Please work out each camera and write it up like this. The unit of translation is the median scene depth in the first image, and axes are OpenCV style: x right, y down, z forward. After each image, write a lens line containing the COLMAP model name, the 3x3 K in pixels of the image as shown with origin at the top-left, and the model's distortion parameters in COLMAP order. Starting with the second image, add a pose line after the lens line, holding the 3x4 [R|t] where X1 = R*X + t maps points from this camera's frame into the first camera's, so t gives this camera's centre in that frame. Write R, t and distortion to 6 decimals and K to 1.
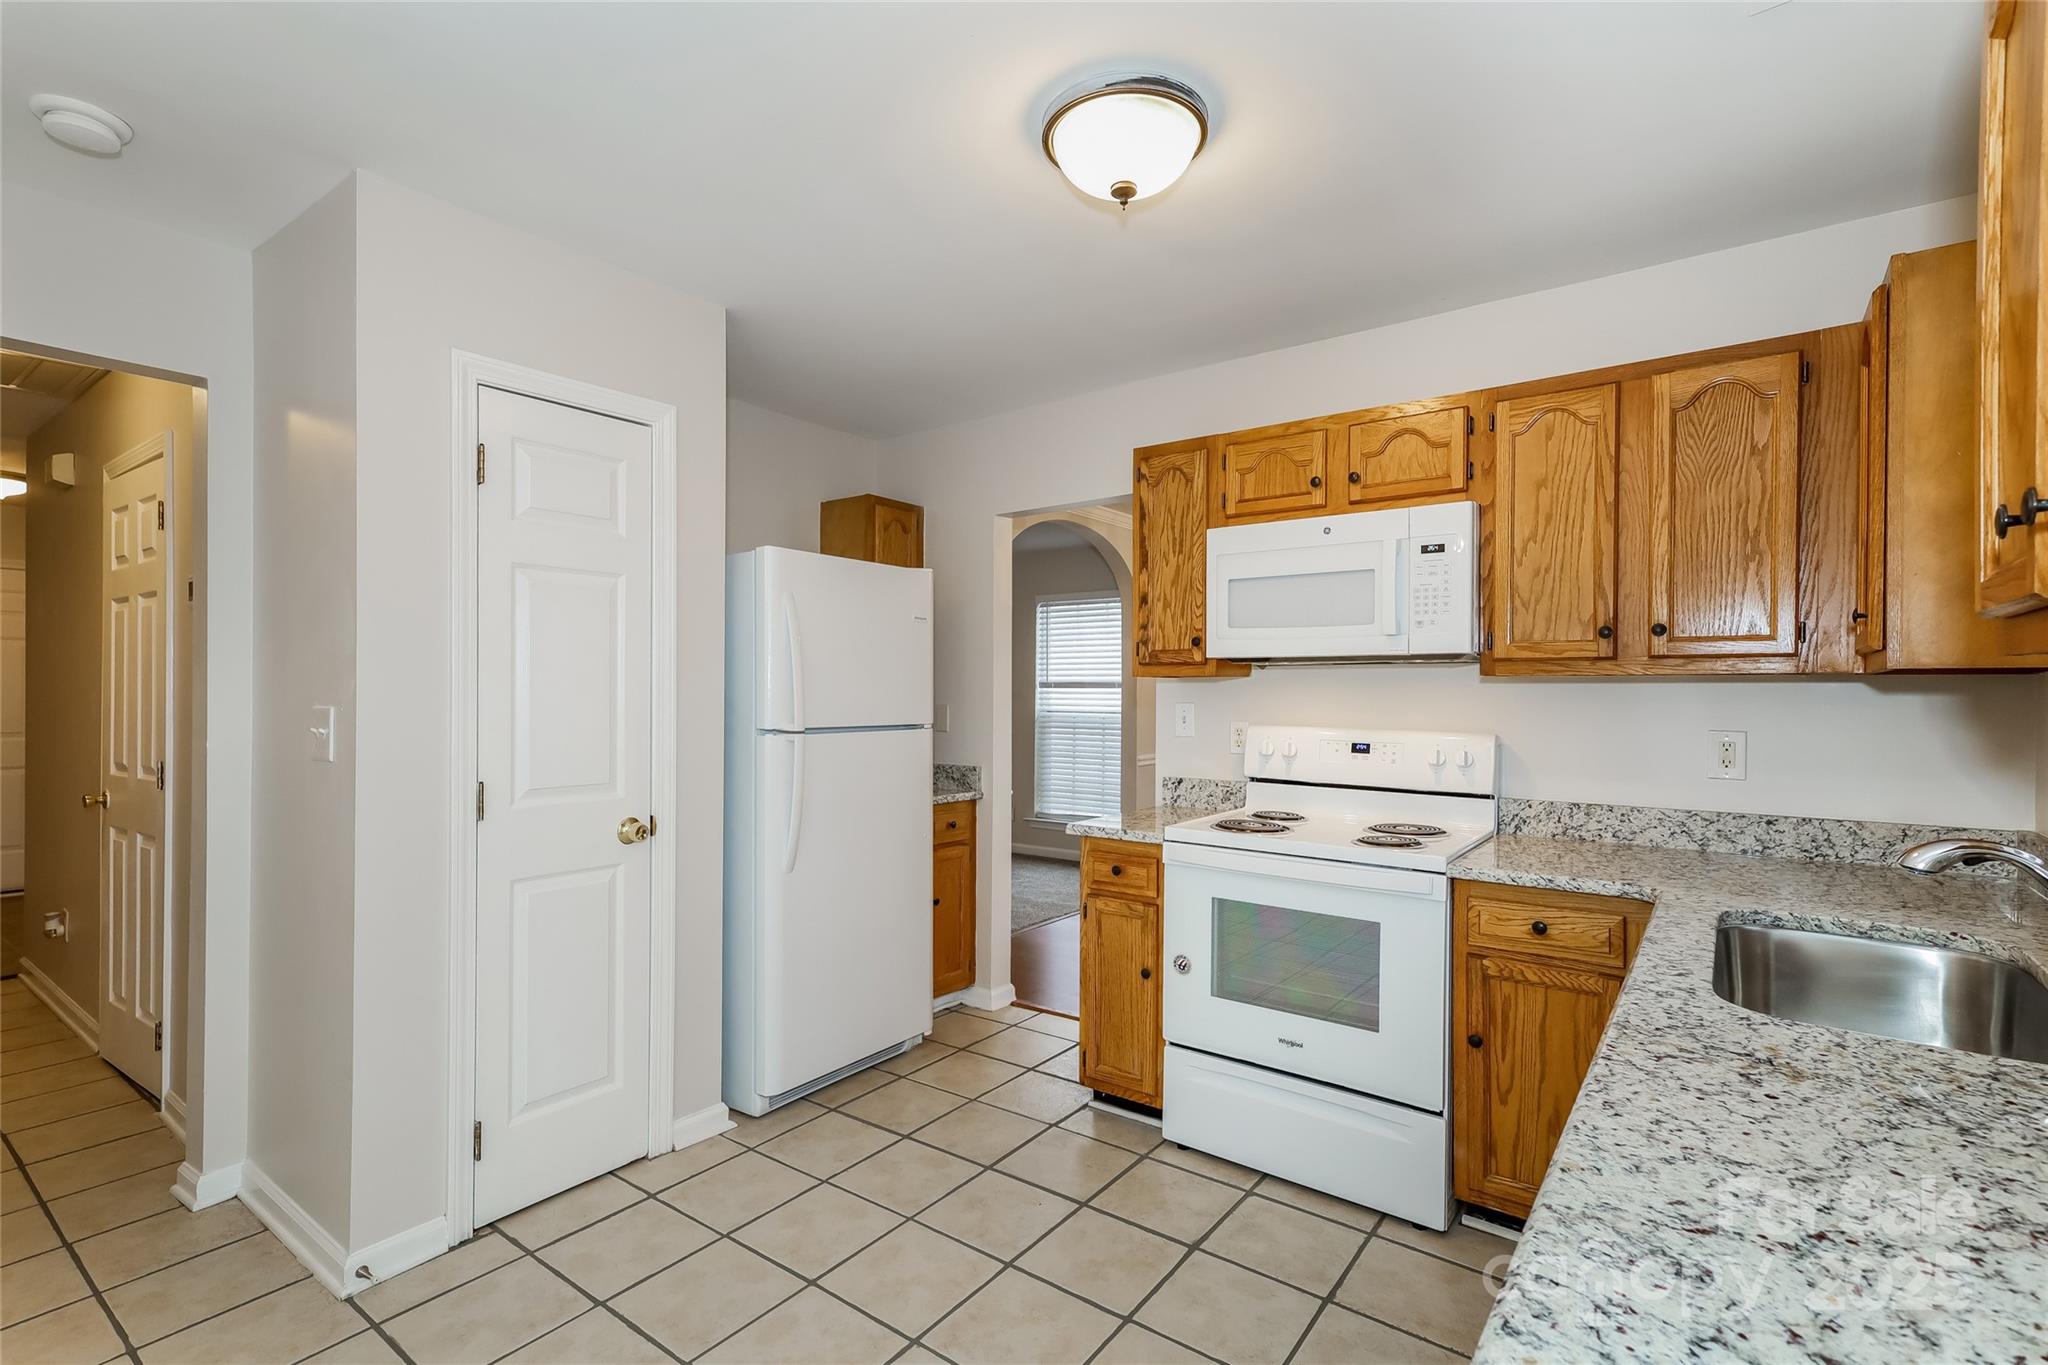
lens RADIAL K [[950.5, 0, 1021.2], [0, 950.5, 689.0], [0, 0, 1]] dist [0.008396, 0.000319]
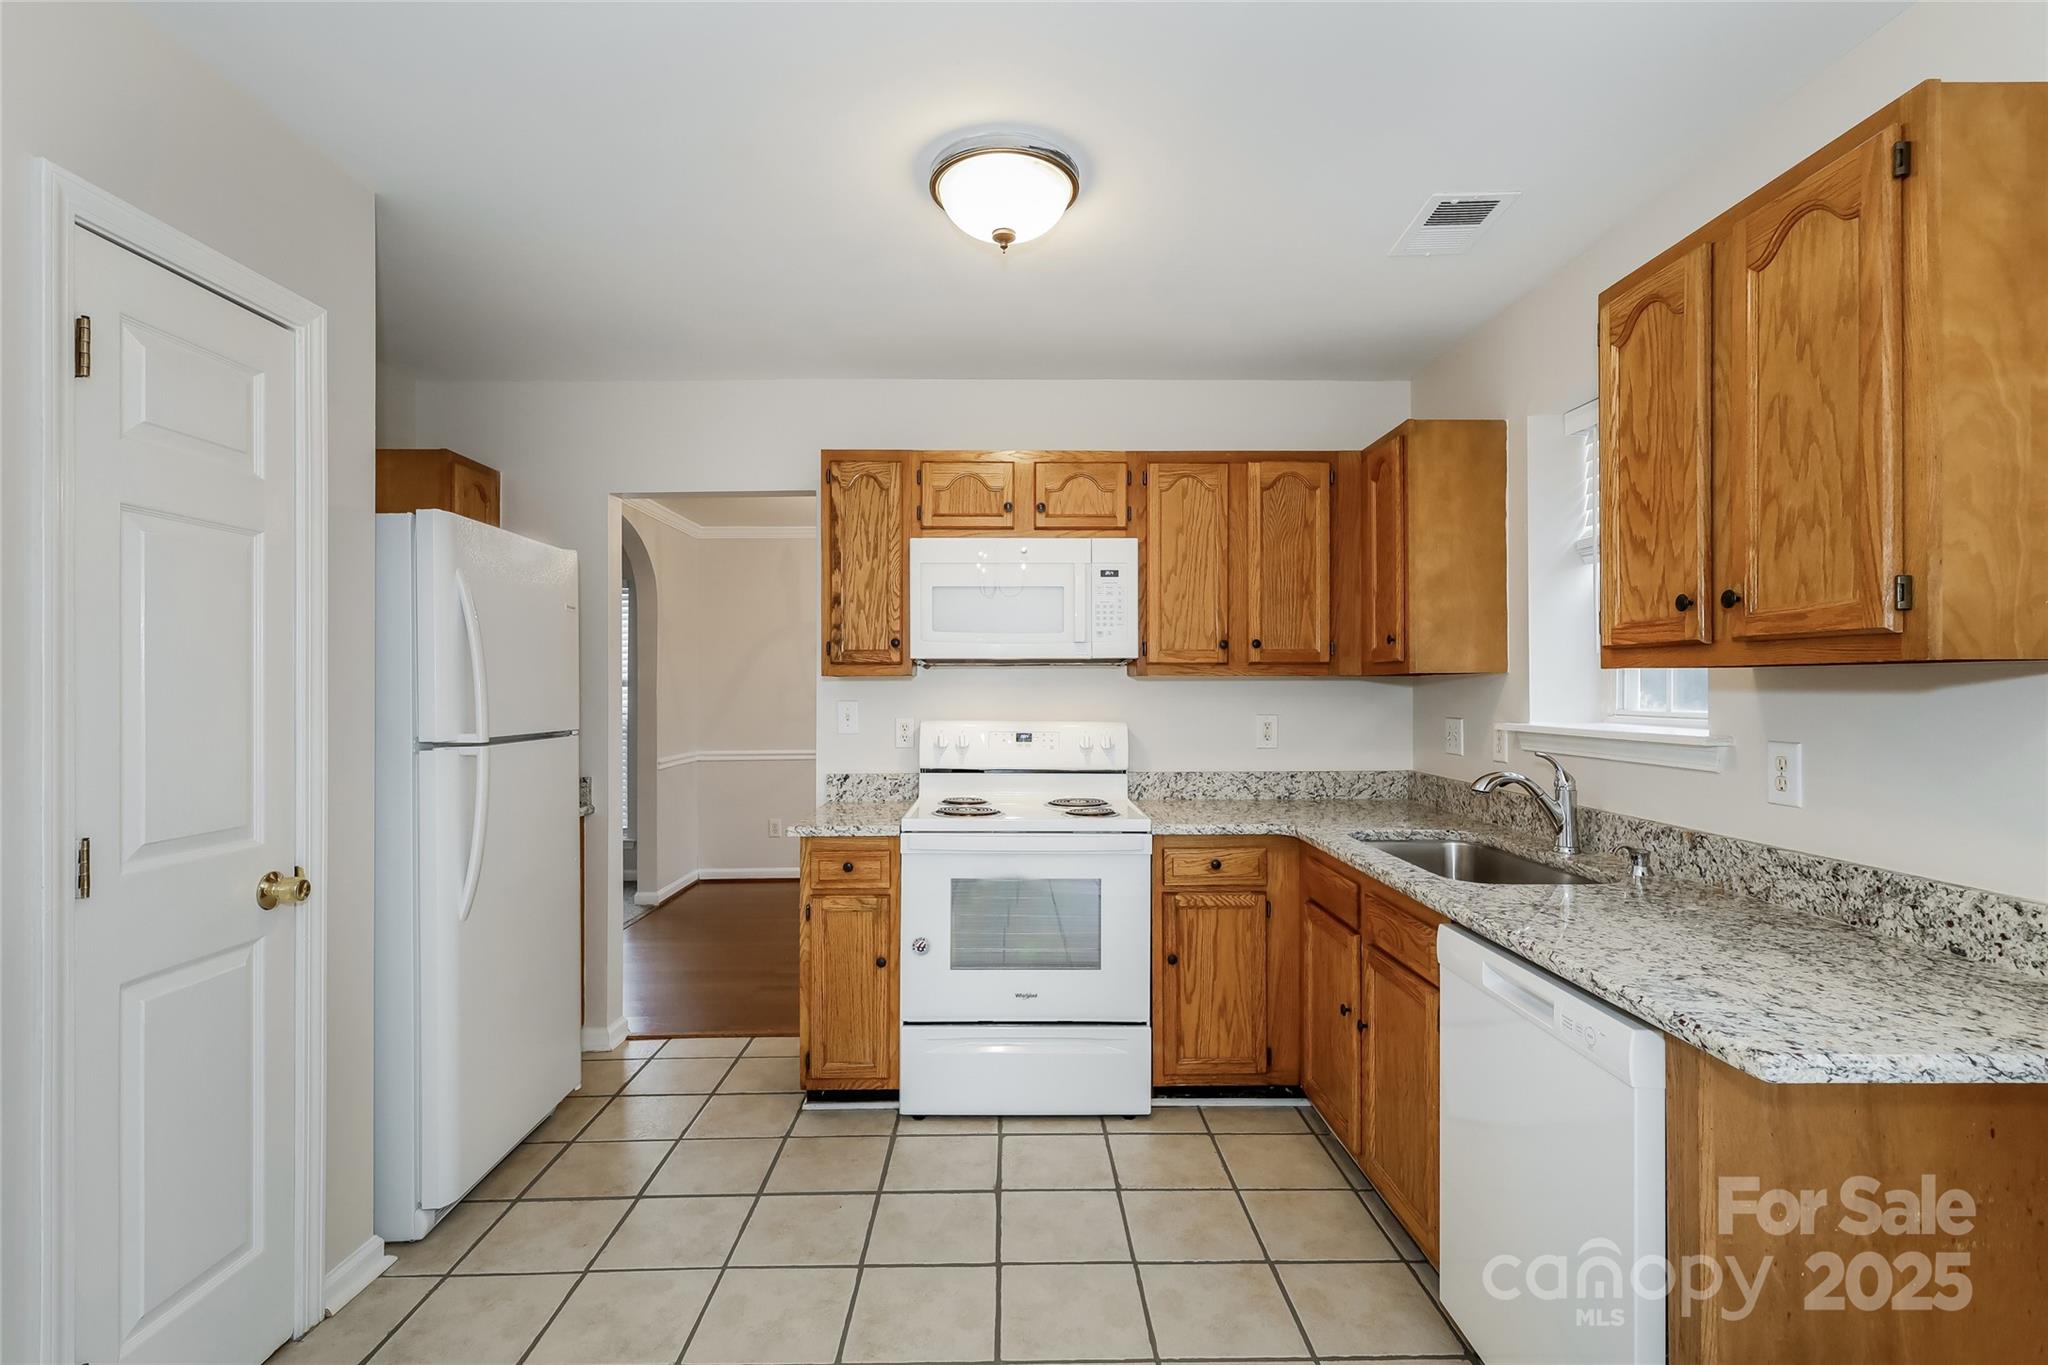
lens RADIAL K [[952.9, 0, 1024.0], [0, 952.9, 682.5], [0, 0, 1]] dist [0.000602, 0.000078]
pose [[0.790060, -0.003150, 0.613021, -0.392174], [0.004474, 0.999990, -0.000629, -0.004957], [-0.613013, 0.003239, 0.790066, 0.084111]]
